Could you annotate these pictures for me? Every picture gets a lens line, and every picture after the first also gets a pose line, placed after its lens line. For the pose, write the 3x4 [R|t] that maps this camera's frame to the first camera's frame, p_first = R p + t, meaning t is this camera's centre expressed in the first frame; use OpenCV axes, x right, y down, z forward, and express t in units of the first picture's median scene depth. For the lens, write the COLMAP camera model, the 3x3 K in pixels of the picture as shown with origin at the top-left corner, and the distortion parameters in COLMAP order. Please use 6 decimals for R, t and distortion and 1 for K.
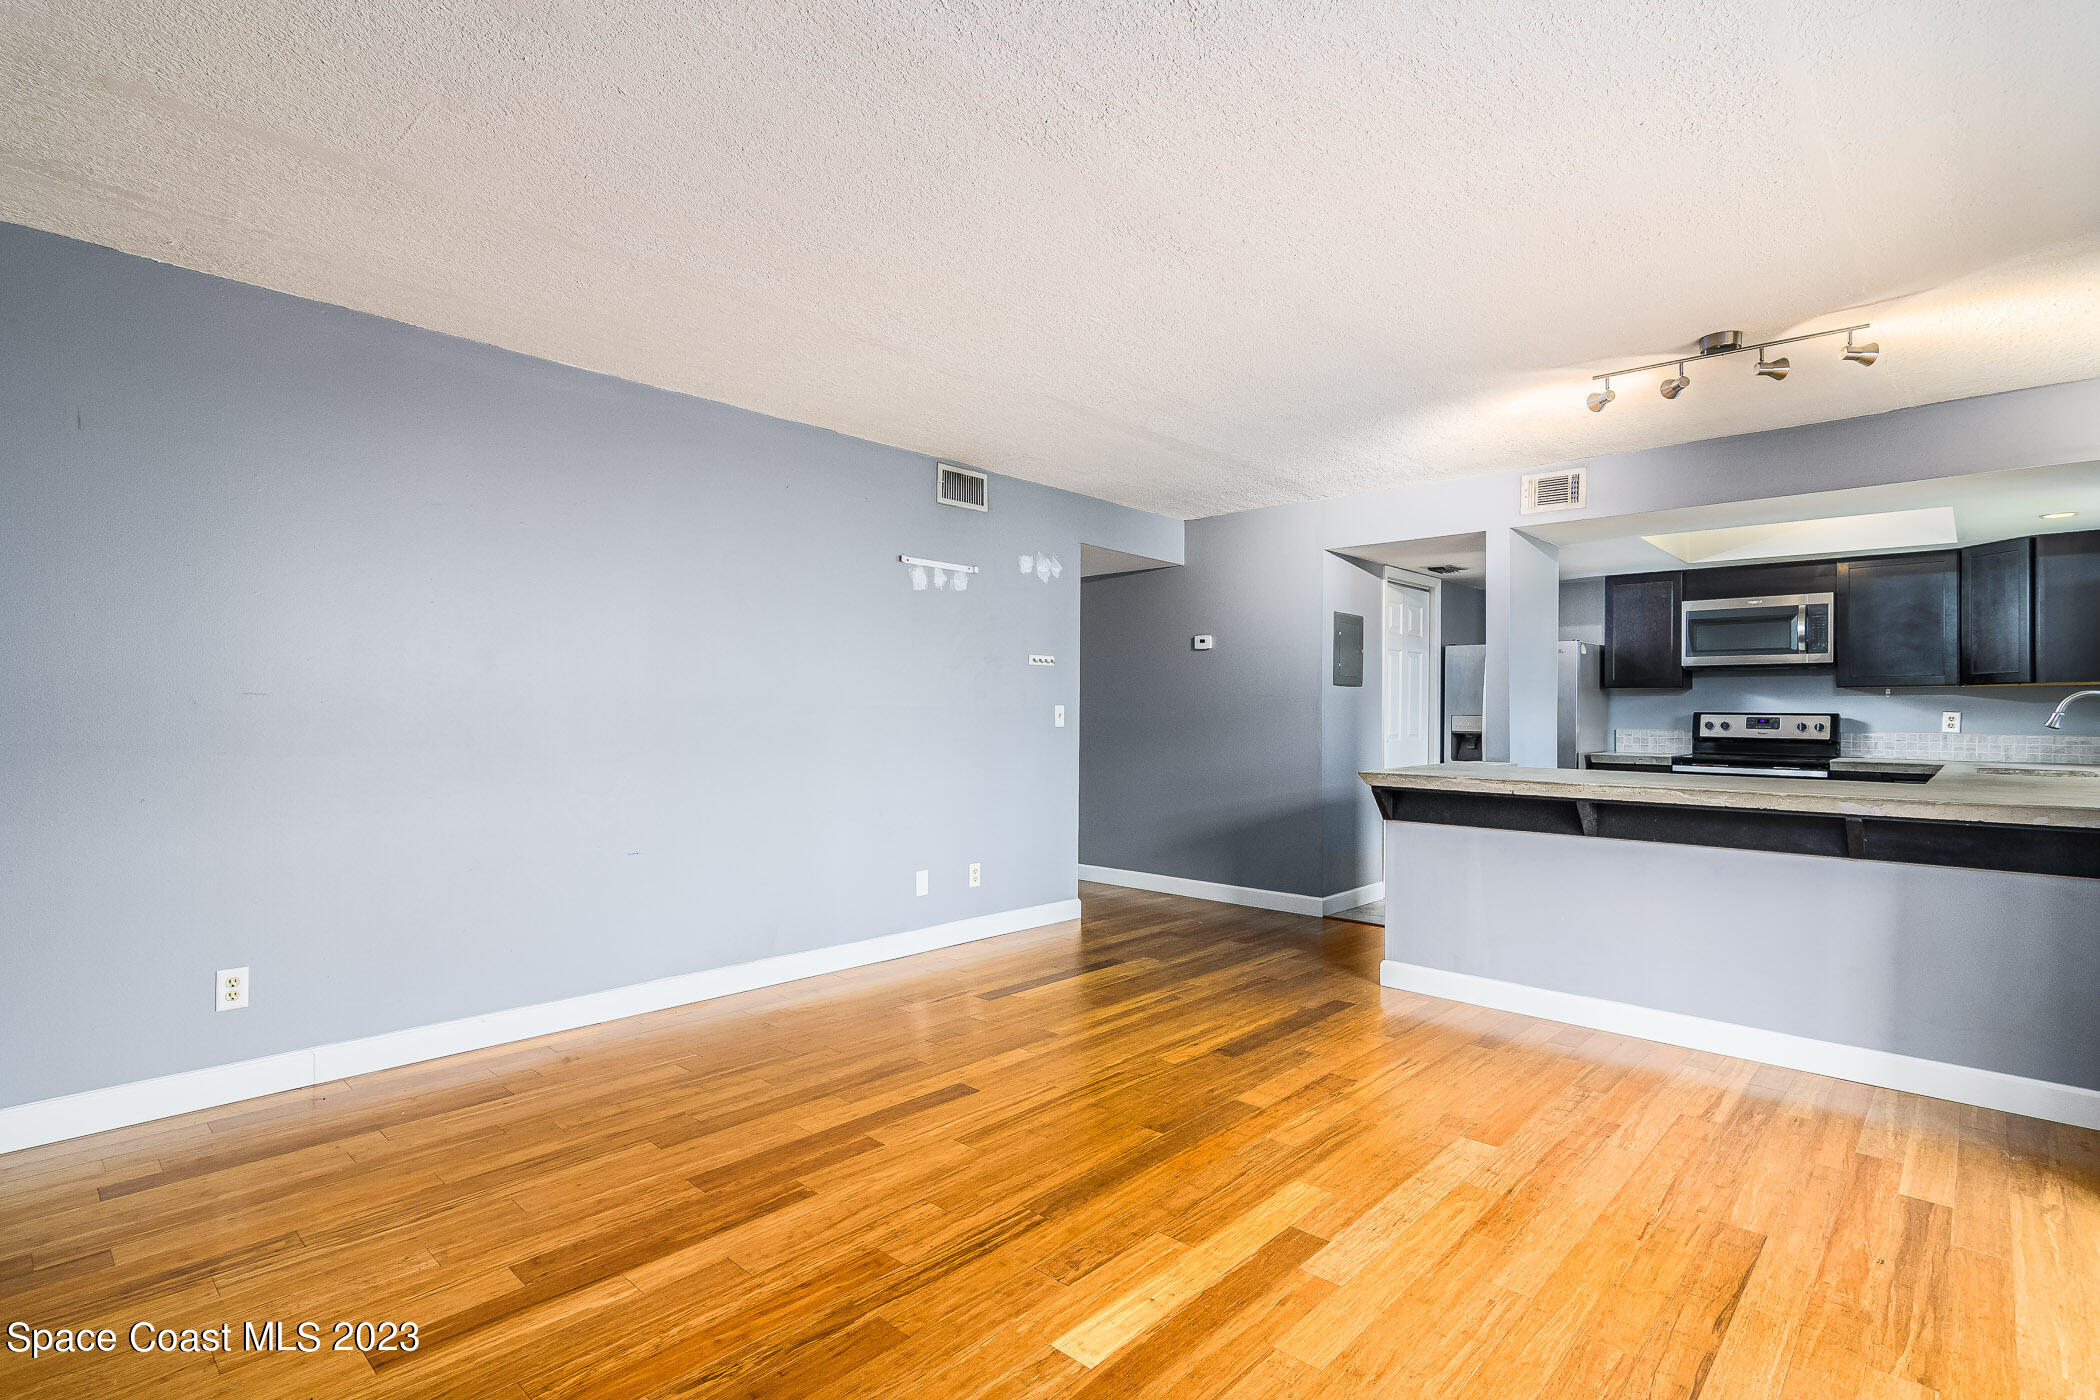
lens RADIAL K [[1007.5, 0, 1023.0], [0, 1007.5, 707.4], [0, 0, 1]] dist [-0.000154, 0.004286]
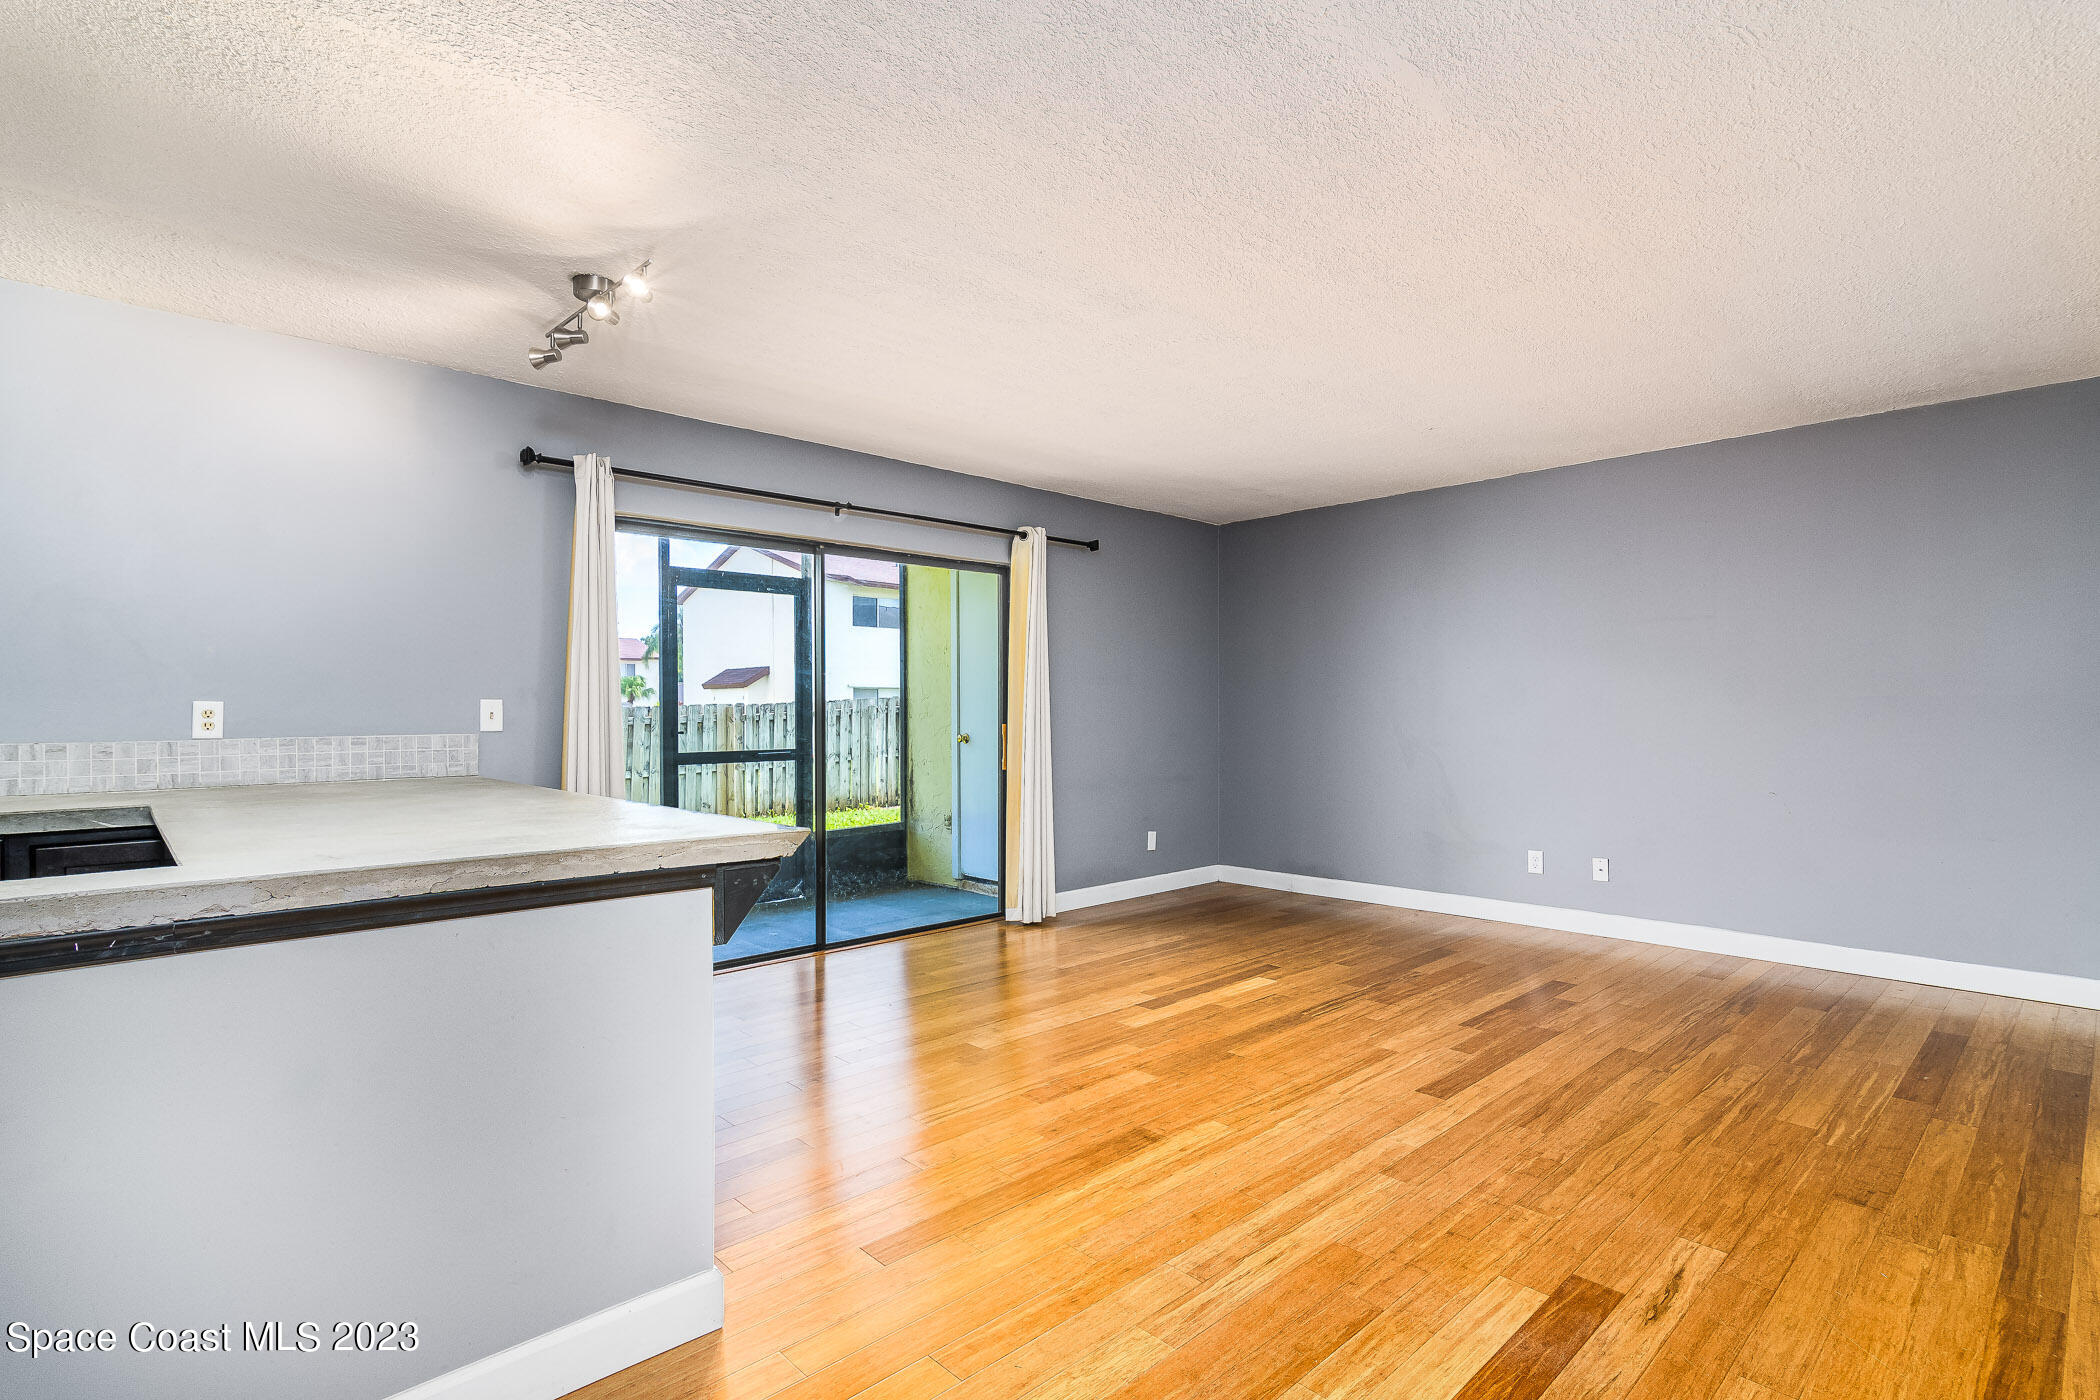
lens RADIAL K [[1007.5, 0, 1023.0], [0, 1007.5, 707.4], [0, 0, 1]] dist [-0.000154, 0.004286]
pose [[-0.997817, -0.002614, 0.065984, 0.207745], [-0.003254, 0.999949, -0.009594, 0.010990], [-0.065956, -0.009787, -0.997775, 1.512845]]
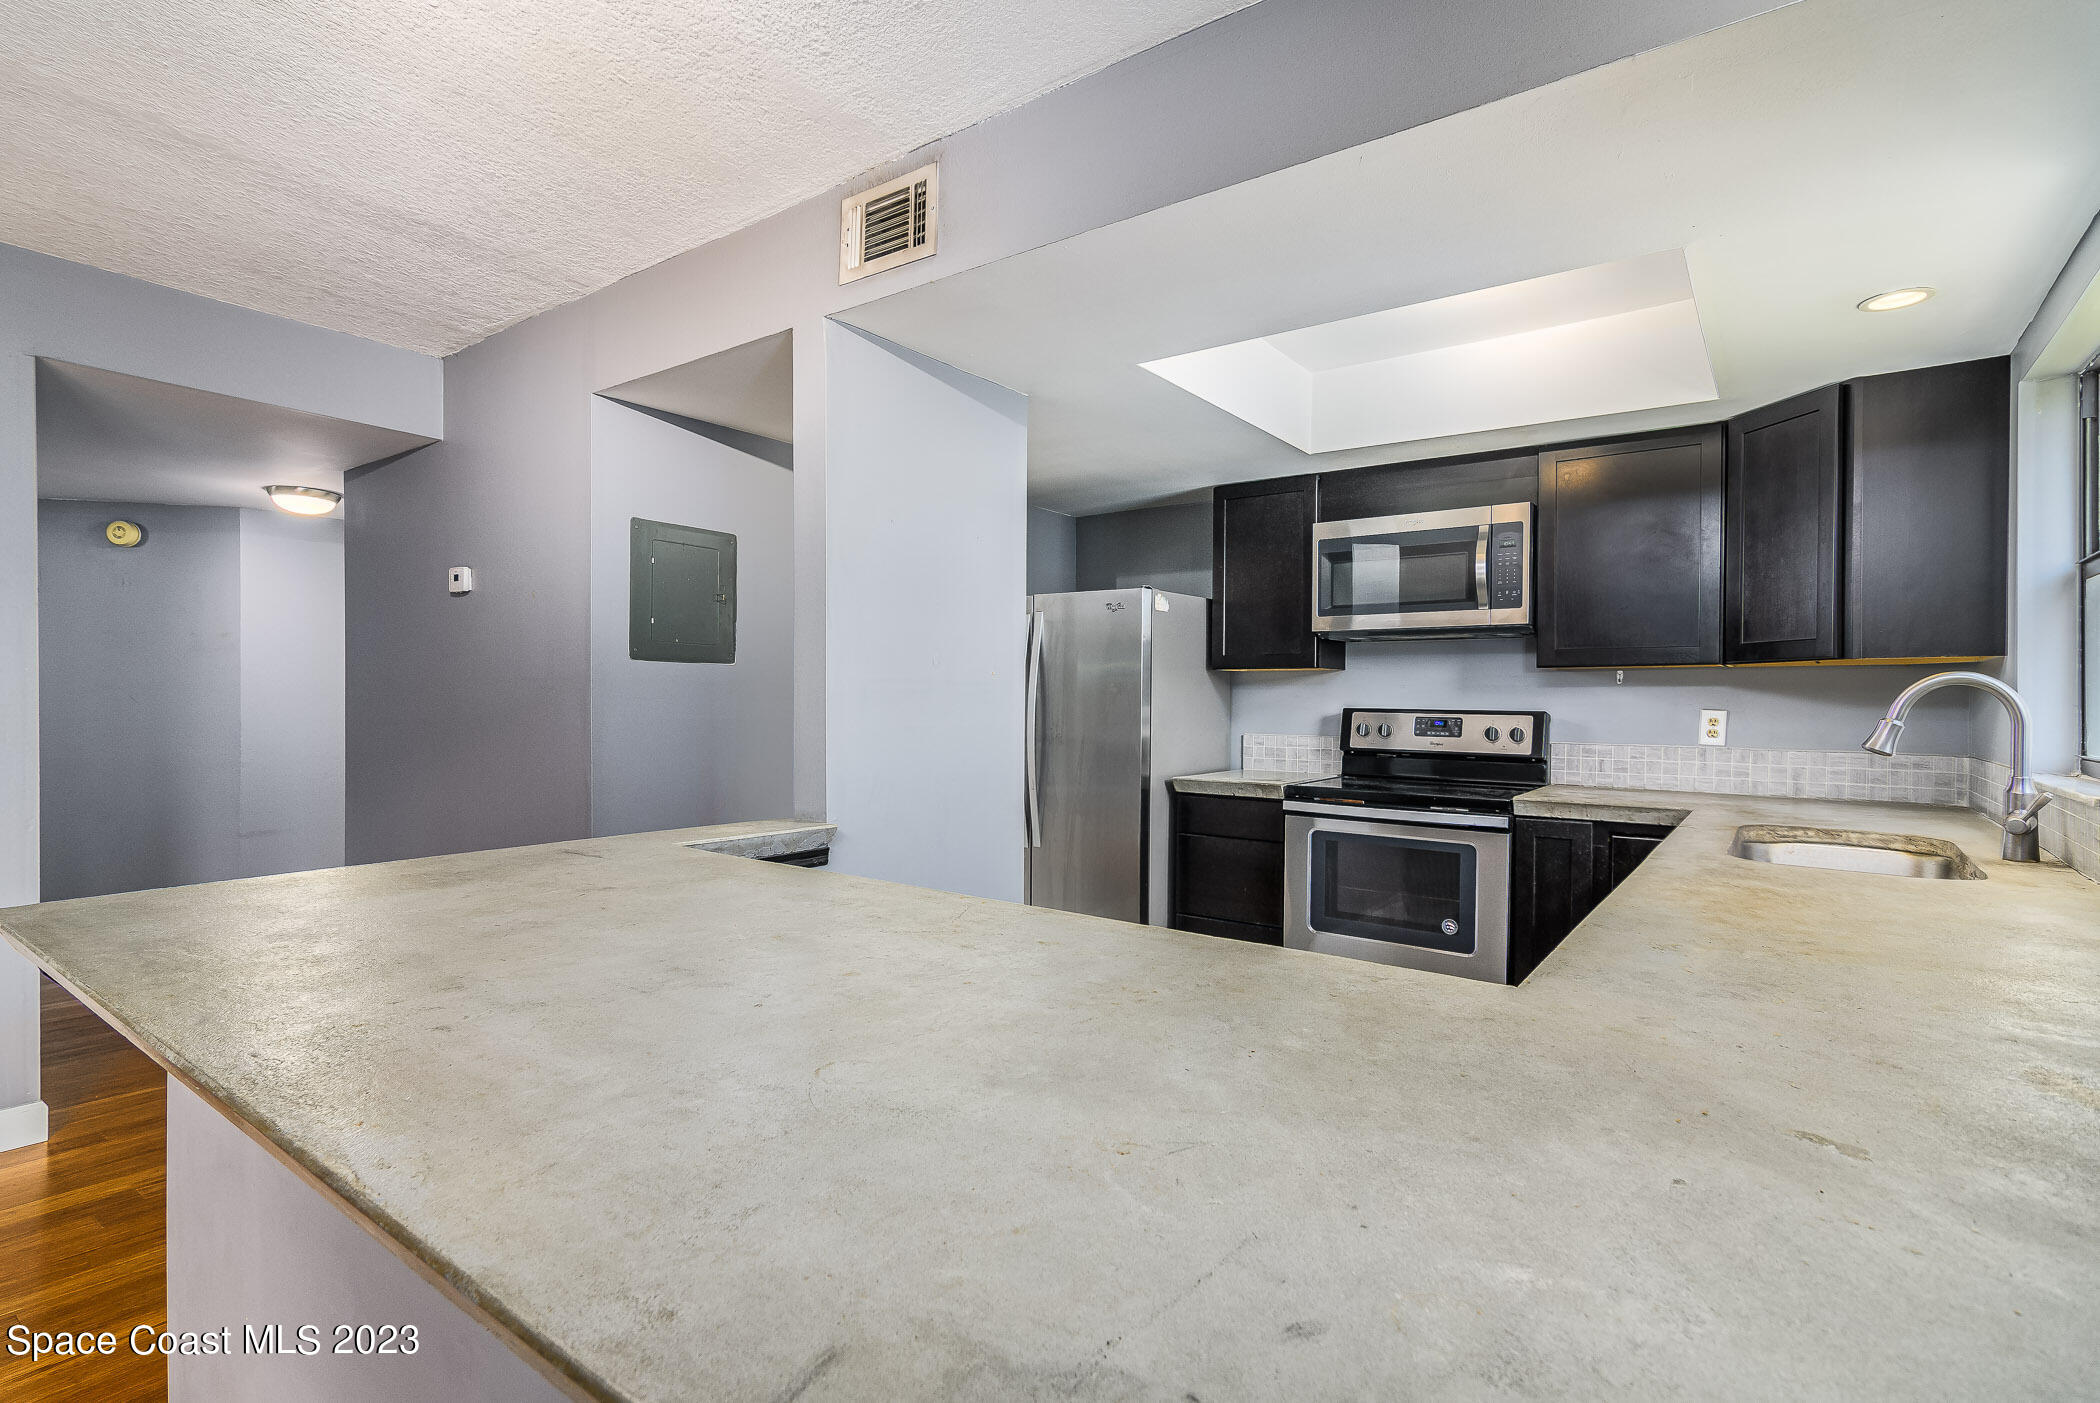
lens RADIAL K [[1007.5, 0, 1023.0], [0, 1007.5, 708.9], [0, 0, 1]] dist [-0.000154, 0.004286]
pose [[0.994038, -0.001675, 0.109022, 0.655944], [-0.000199, 0.999853, 0.017172, -0.008742], [-0.109034, -0.017092, 0.993891, 0.663924]]
